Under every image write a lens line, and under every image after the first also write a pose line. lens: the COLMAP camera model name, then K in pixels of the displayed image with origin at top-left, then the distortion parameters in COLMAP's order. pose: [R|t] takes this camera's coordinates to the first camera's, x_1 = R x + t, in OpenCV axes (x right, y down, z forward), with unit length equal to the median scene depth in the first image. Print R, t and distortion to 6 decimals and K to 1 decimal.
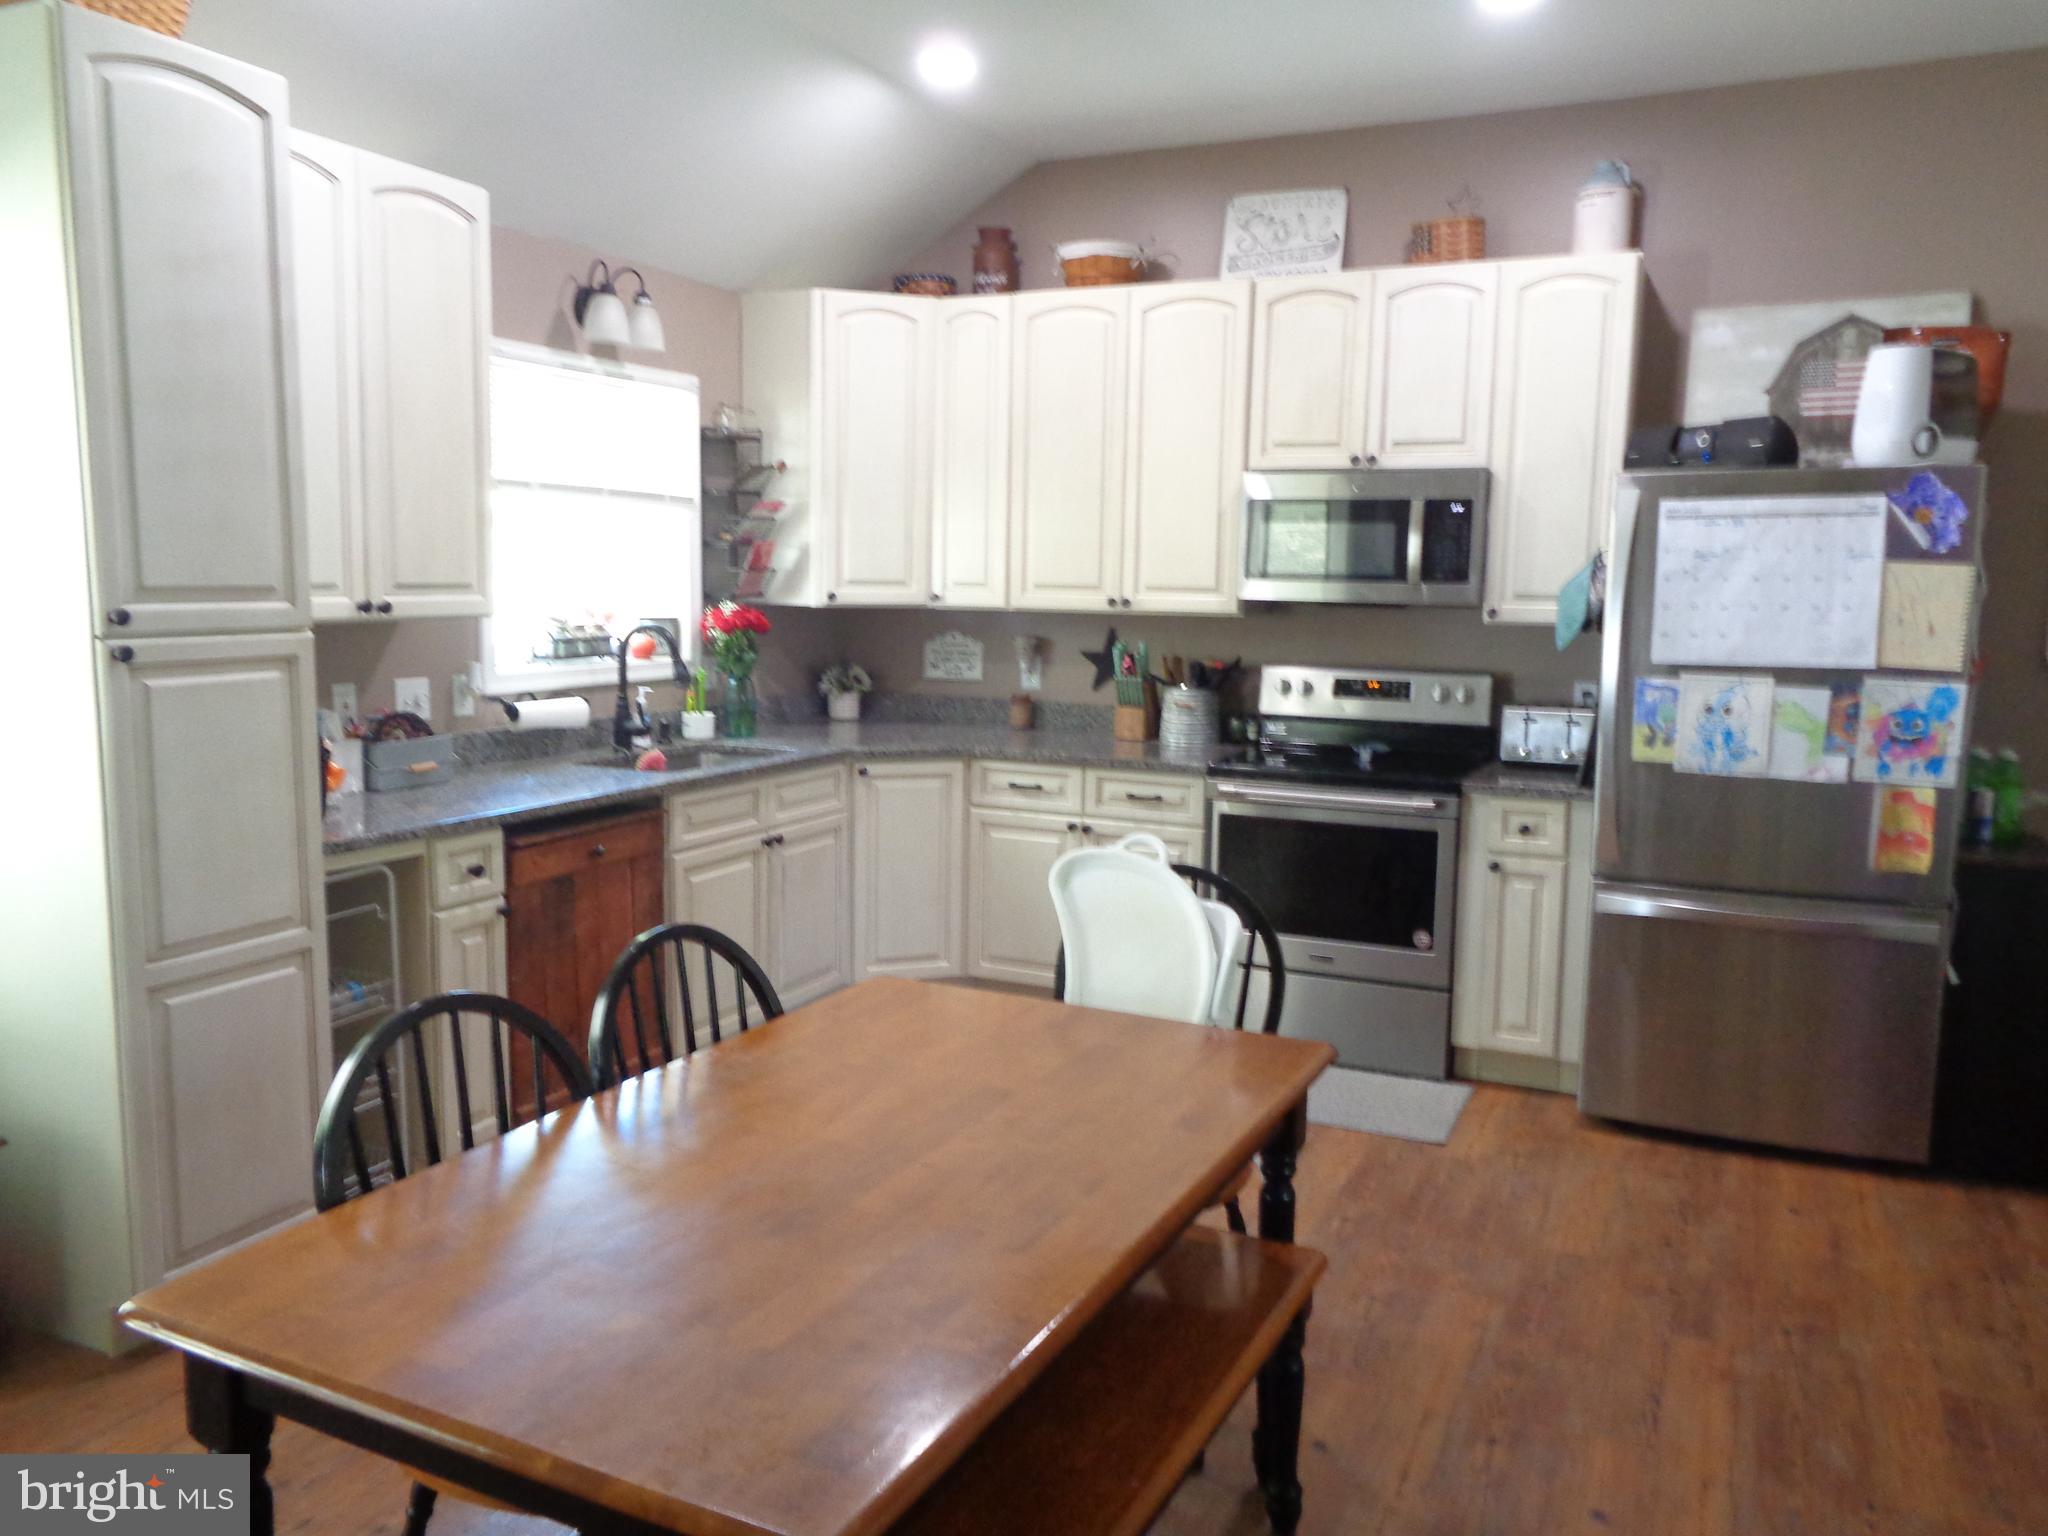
lens RADIAL K [[1551.5, 0, 1027.8], [0, 1551.5, 769.2], [0, 0, 1]] dist [0.012327, 0.008939]
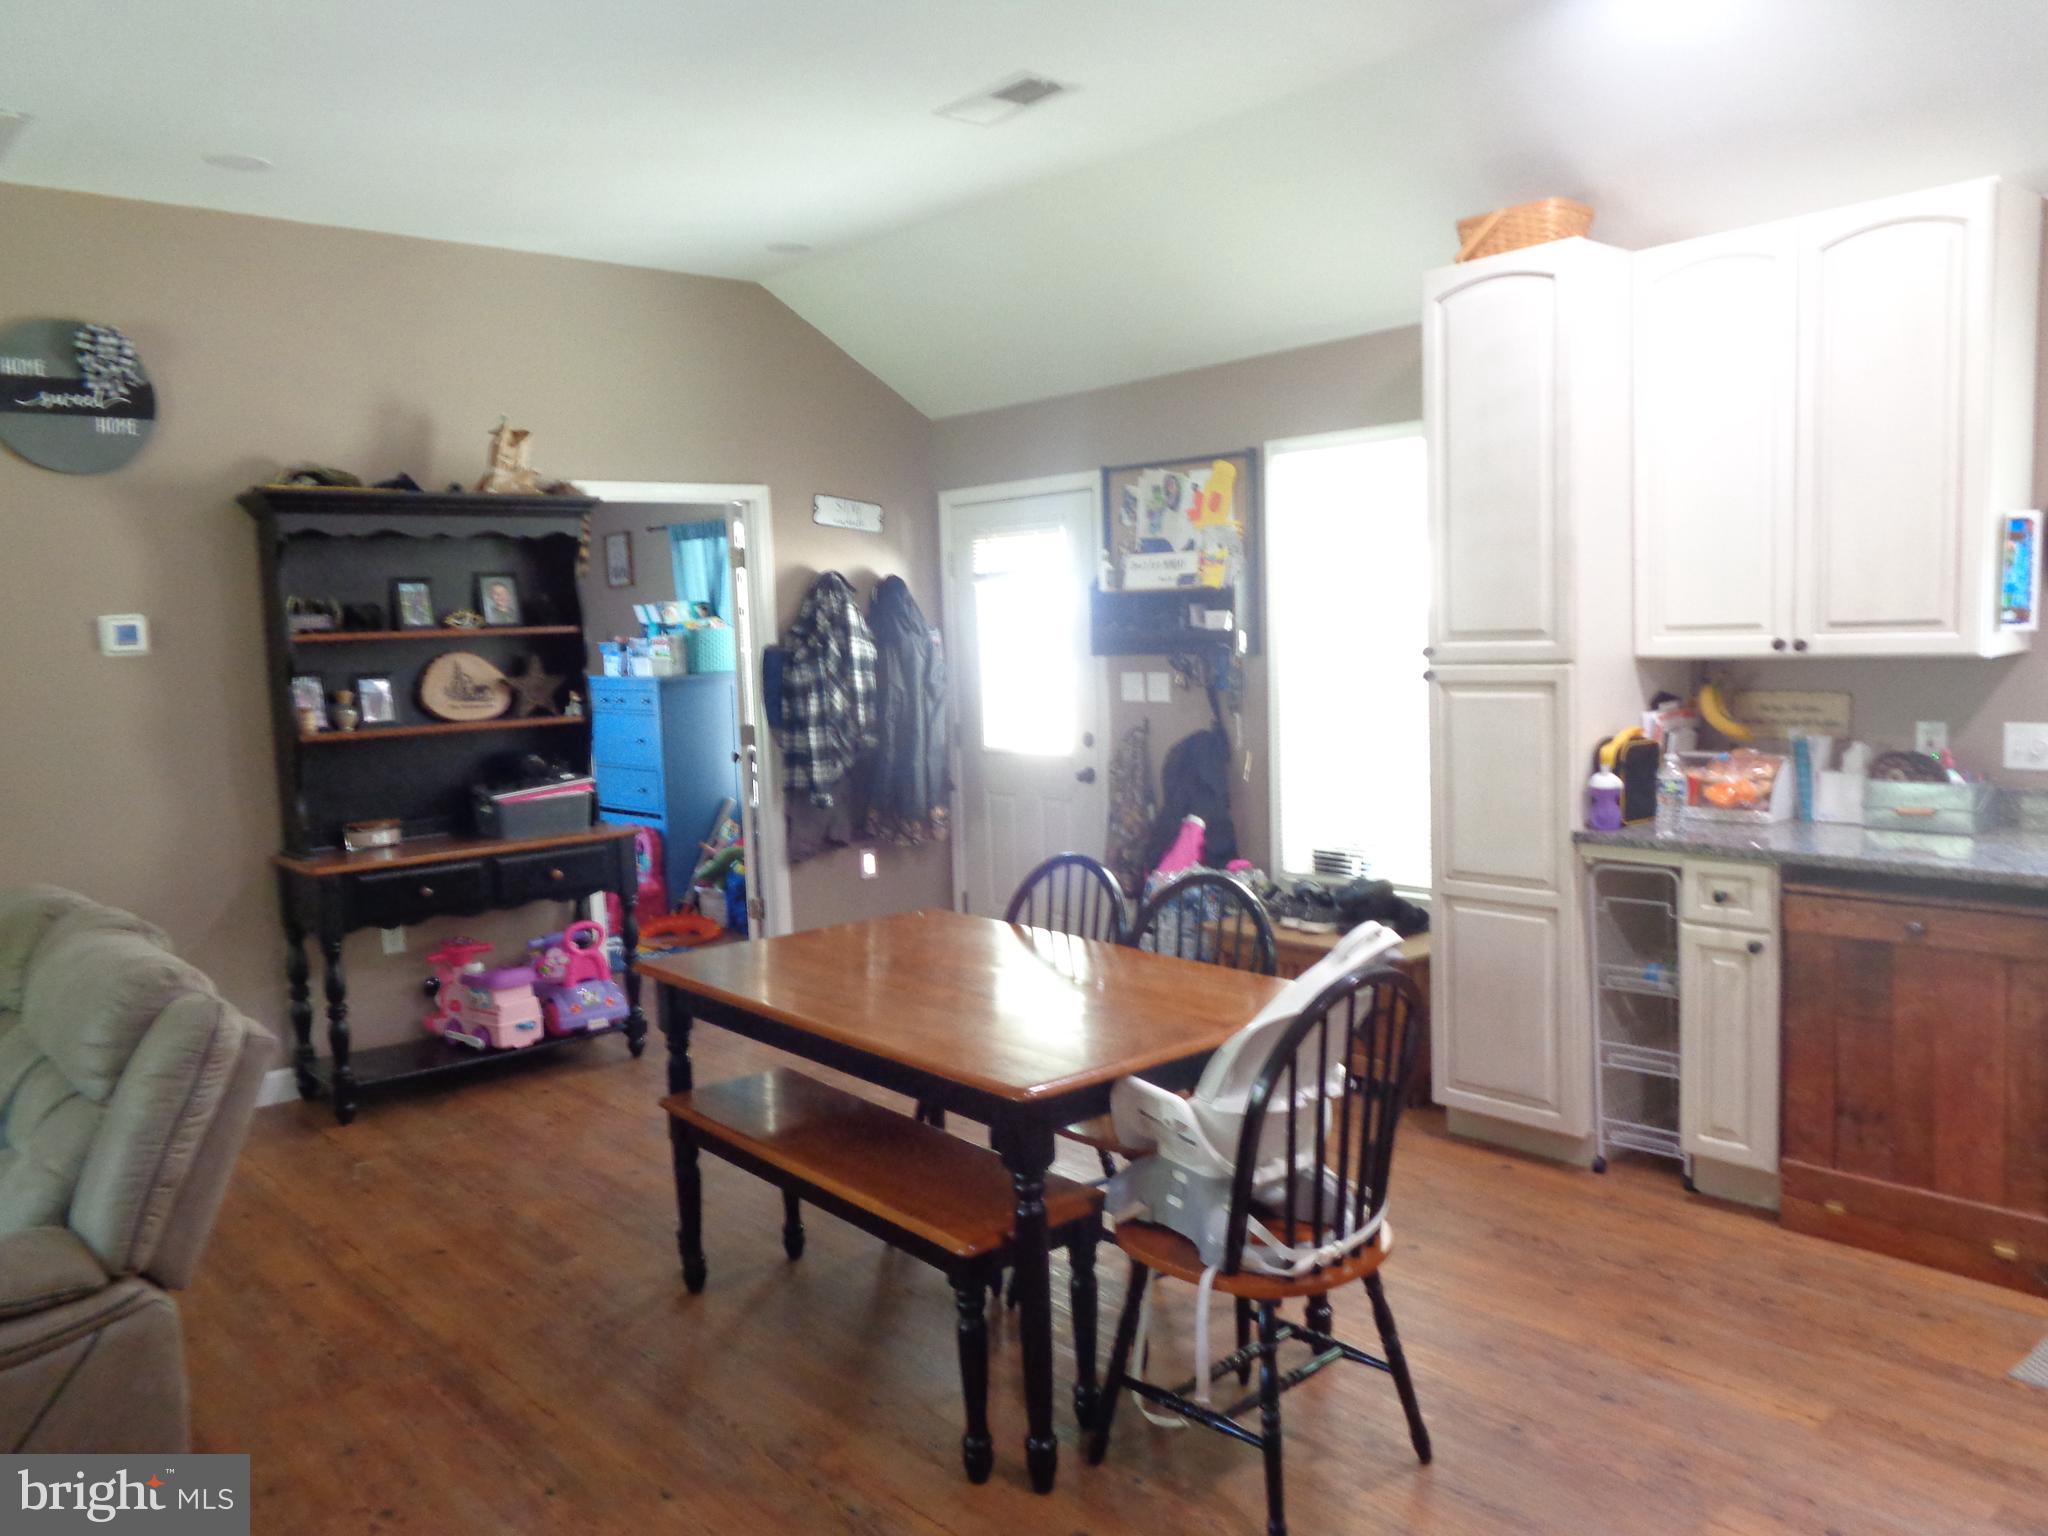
lens RADIAL K [[1551.5, 0, 1027.8], [0, 1551.5, 769.2], [0, 0, 1]] dist [0.012327, 0.008939]
pose [[-0.405896, 0.090290, -0.909448, 0.601663], [-0.088172, 0.986597, 0.137301, -0.094435], [0.909656, 0.135918, -0.392495, 0.749343]]
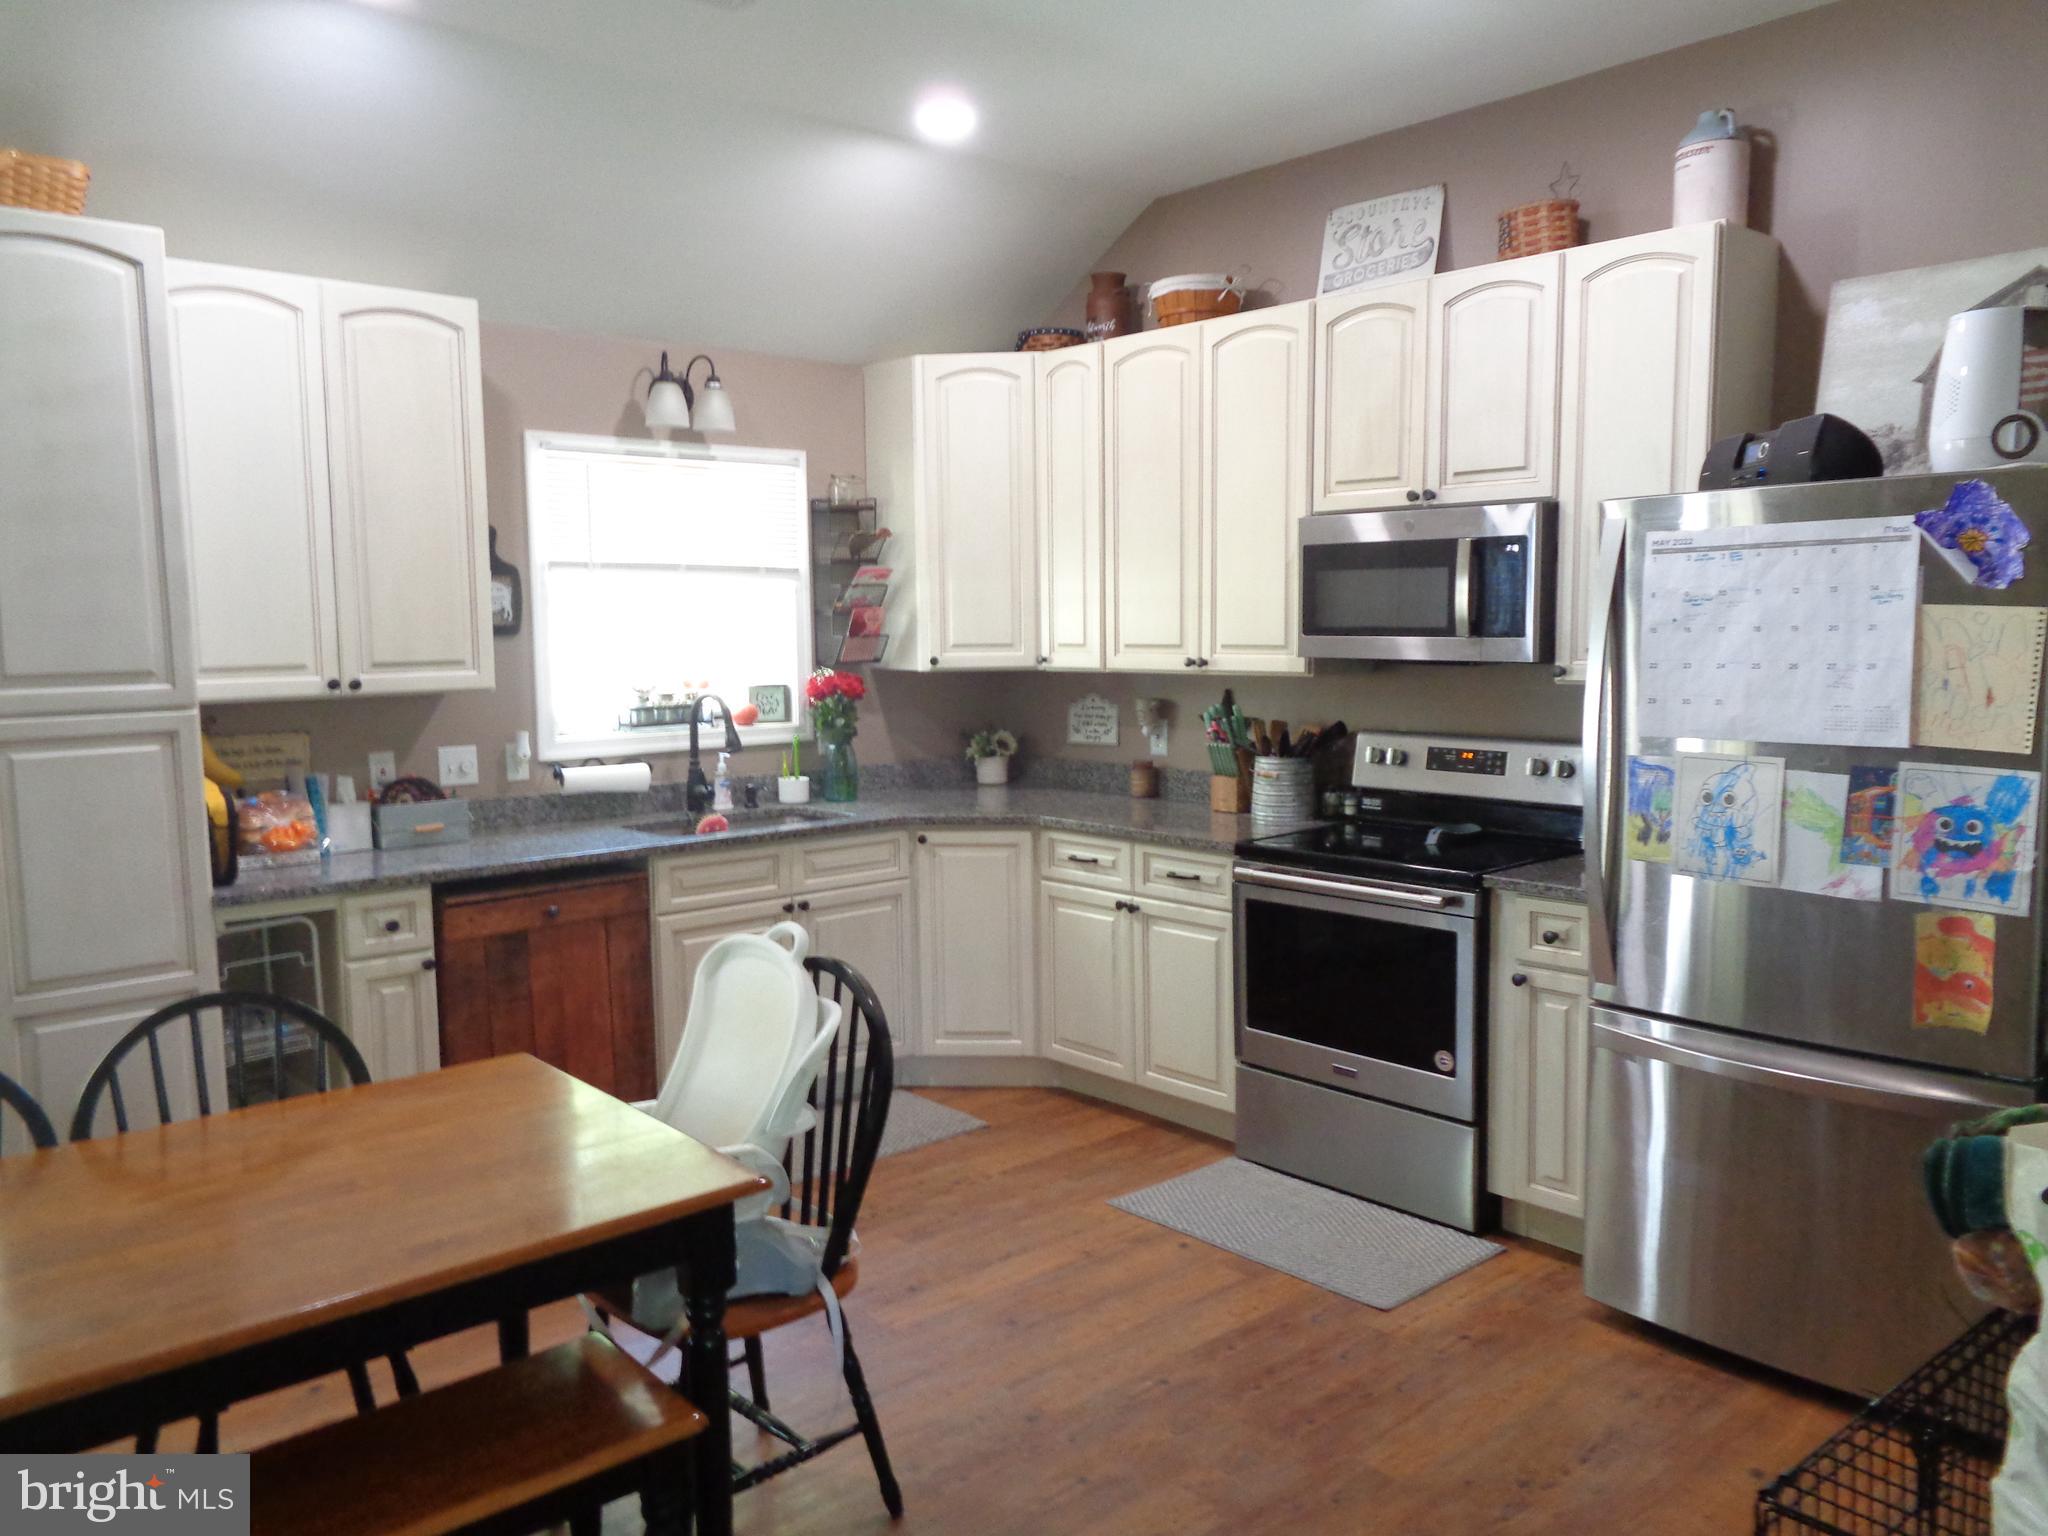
lens RADIAL K [[1551.5, 0, 1027.8], [0, 1551.5, 769.2], [0, 0, 1]] dist [0.012327, 0.008939]
pose [[0.919608, 0.012515, -0.392638, 0.367366], [-0.024535, 0.999371, -0.025611, -0.021022], [0.392070, 0.033186, 0.919336, 0.131719]]
